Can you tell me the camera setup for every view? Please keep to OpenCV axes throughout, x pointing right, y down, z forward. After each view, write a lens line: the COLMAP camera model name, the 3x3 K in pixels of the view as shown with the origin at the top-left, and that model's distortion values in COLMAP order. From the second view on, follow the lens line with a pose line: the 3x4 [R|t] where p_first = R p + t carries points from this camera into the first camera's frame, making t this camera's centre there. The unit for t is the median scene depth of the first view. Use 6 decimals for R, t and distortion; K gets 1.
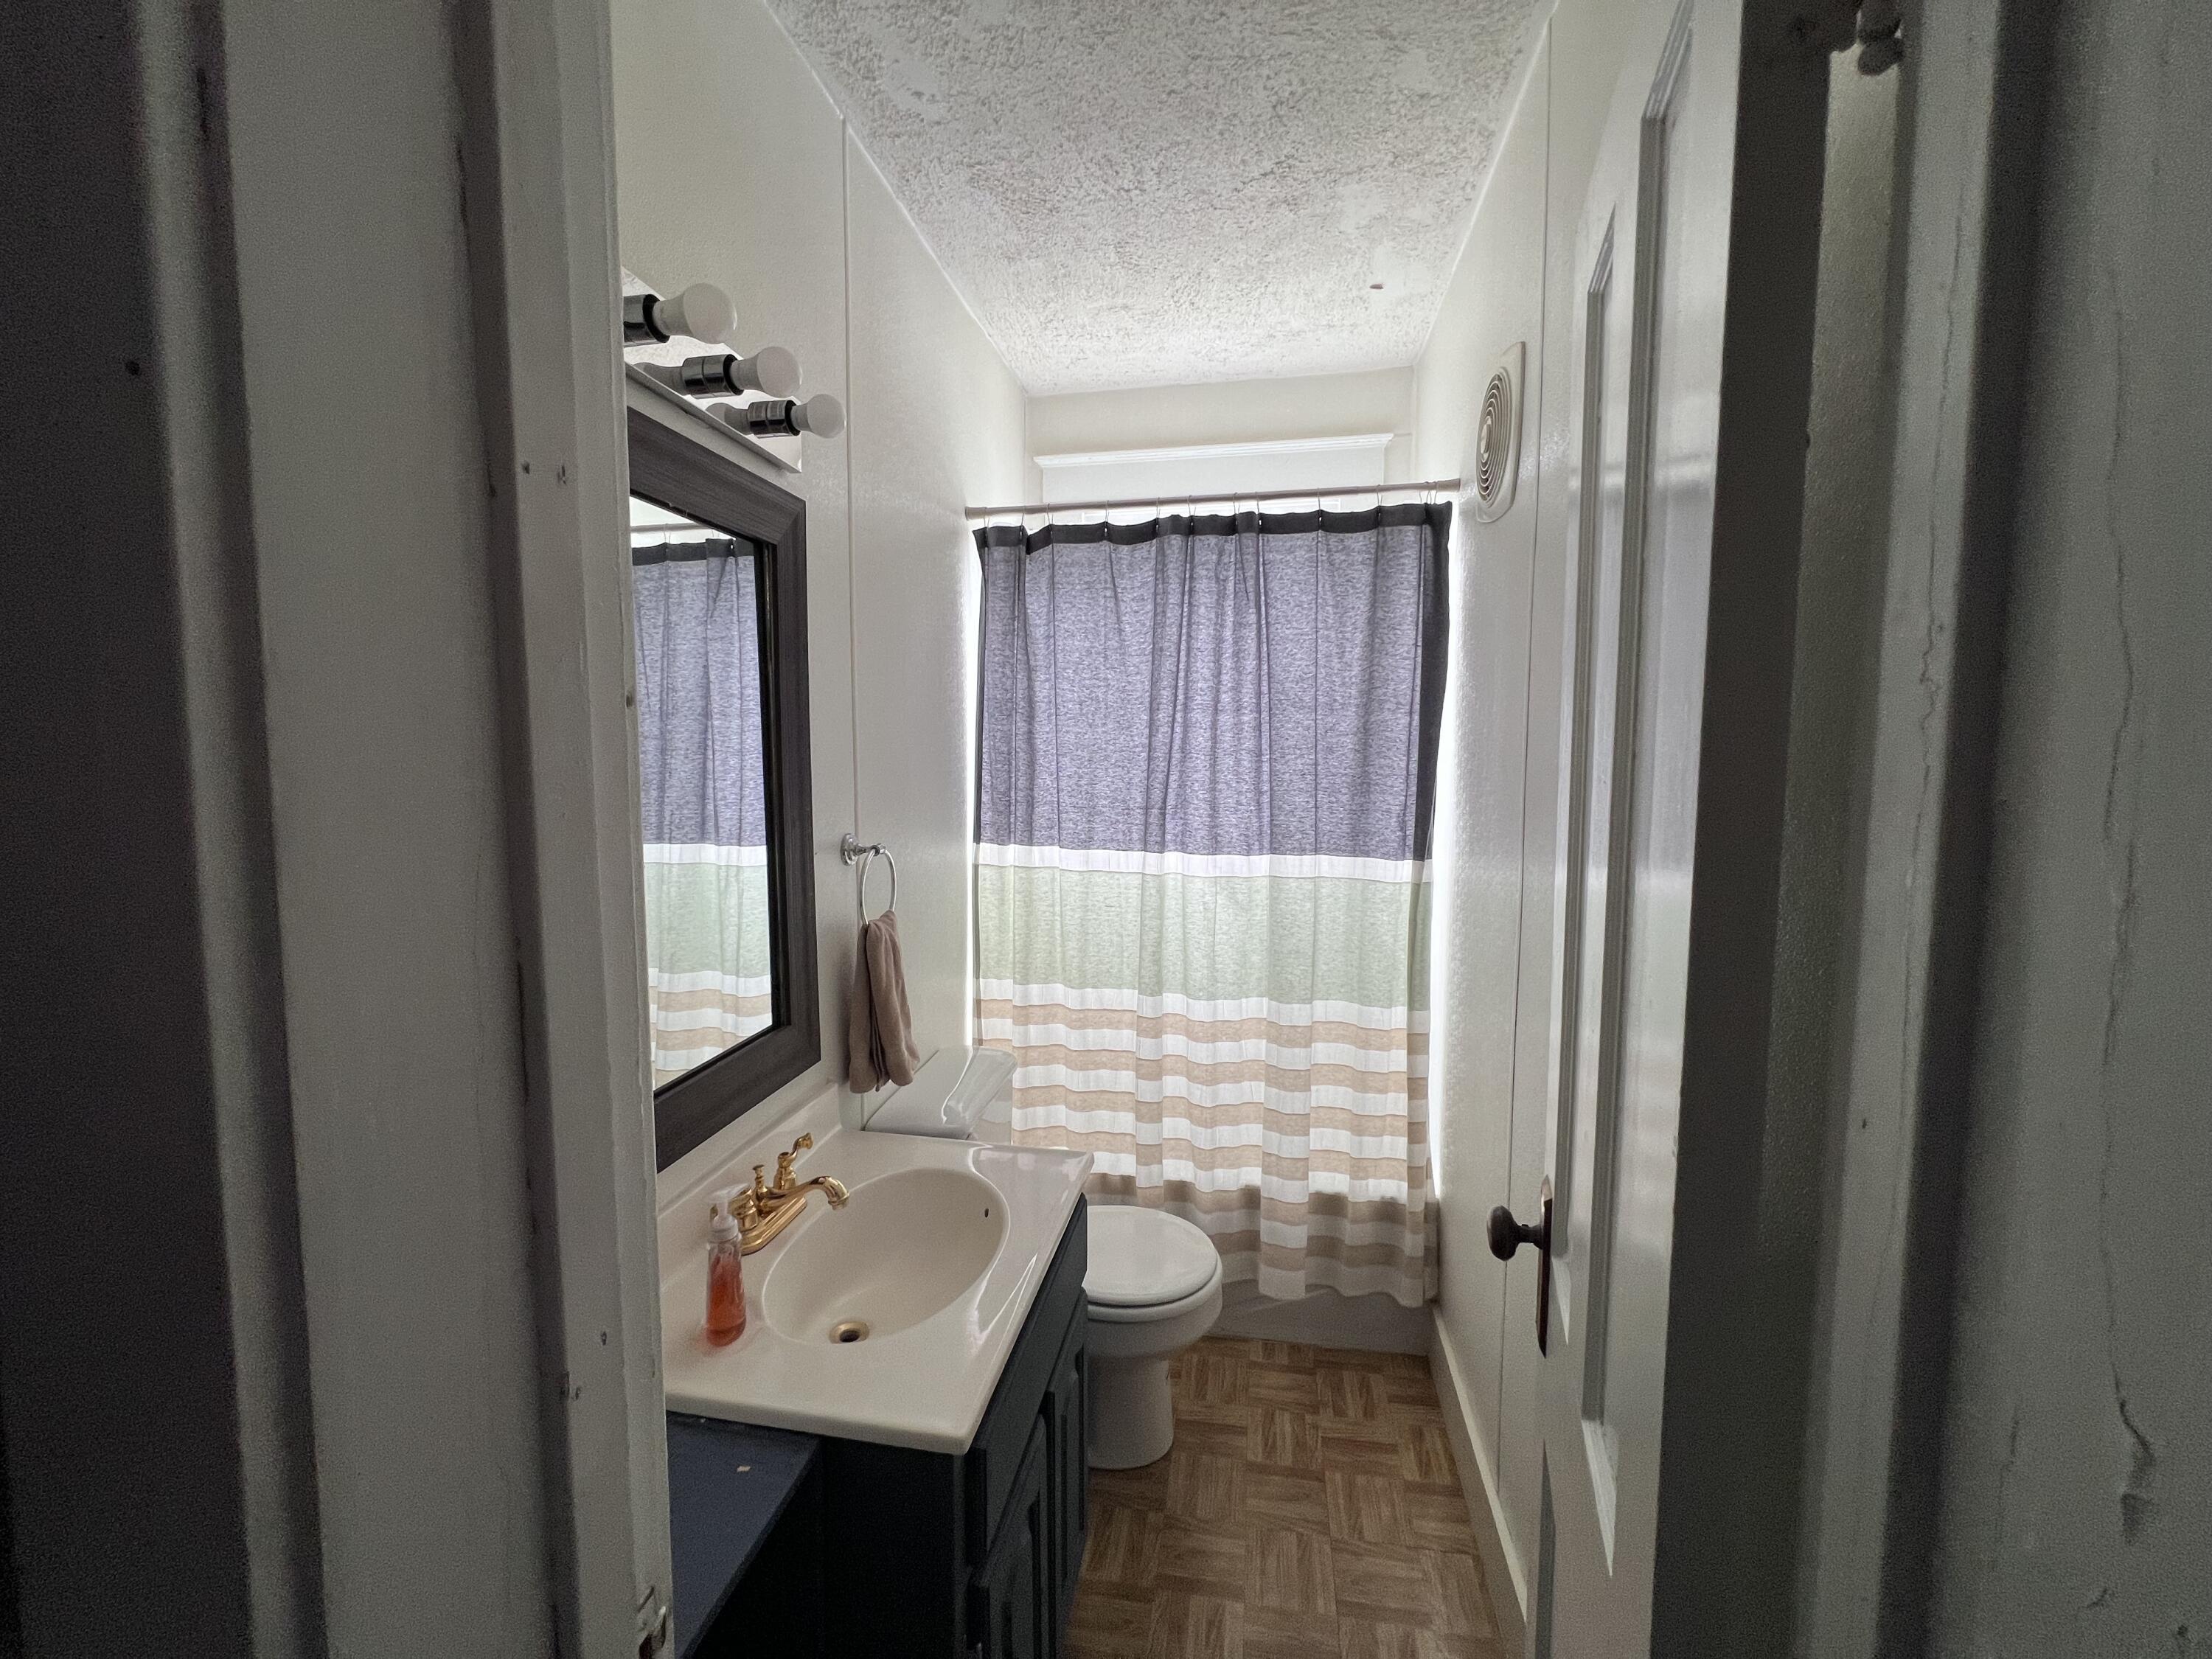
lens RADIAL K [[884.6, 0, 1105.1], [0, 884.6, 825.8], [0, 0, 1]] dist [-0.000862, 0.000634]
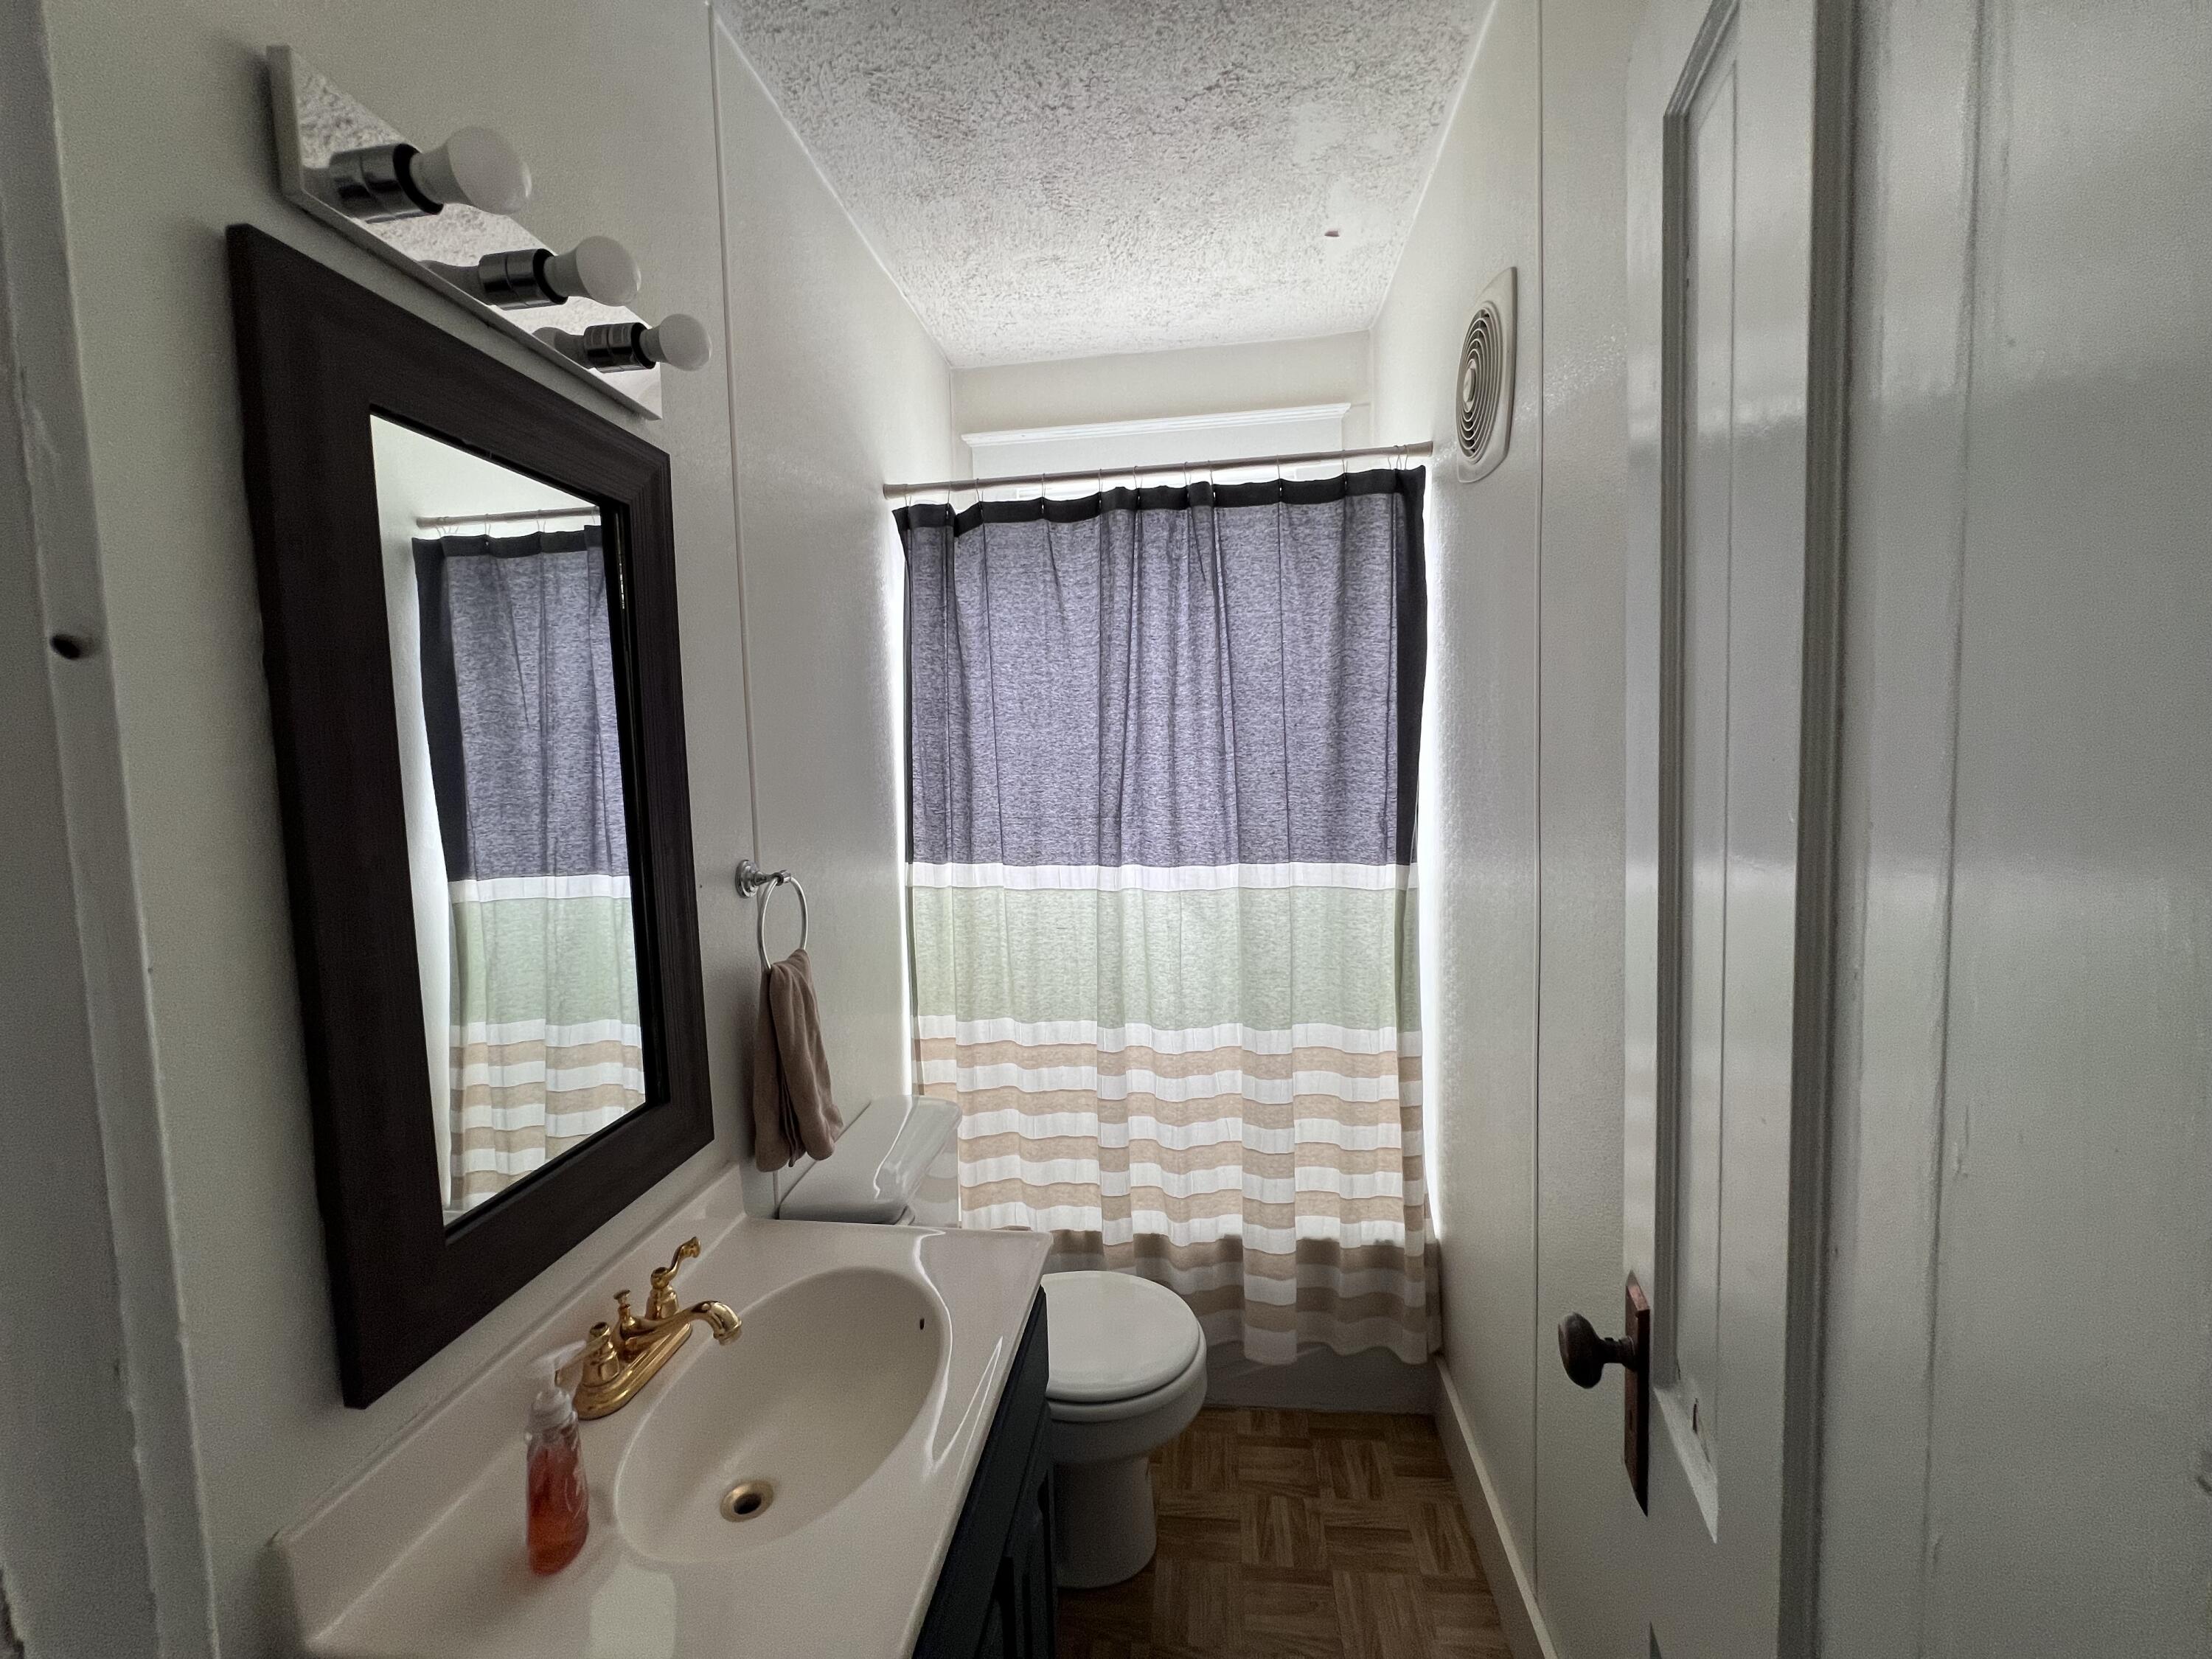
lens RADIAL K [[884.6, 0, 1105.9], [0, 884.6, 828.9], [0, 0, 1]] dist [-0.000862, 0.000634]
pose [[0.997779, -0.034971, 0.056697, 0.002611], [0.035249, 0.999371, -0.003922, -0.004127], [-0.056524, 0.005912, 0.998384, 0.116656]]
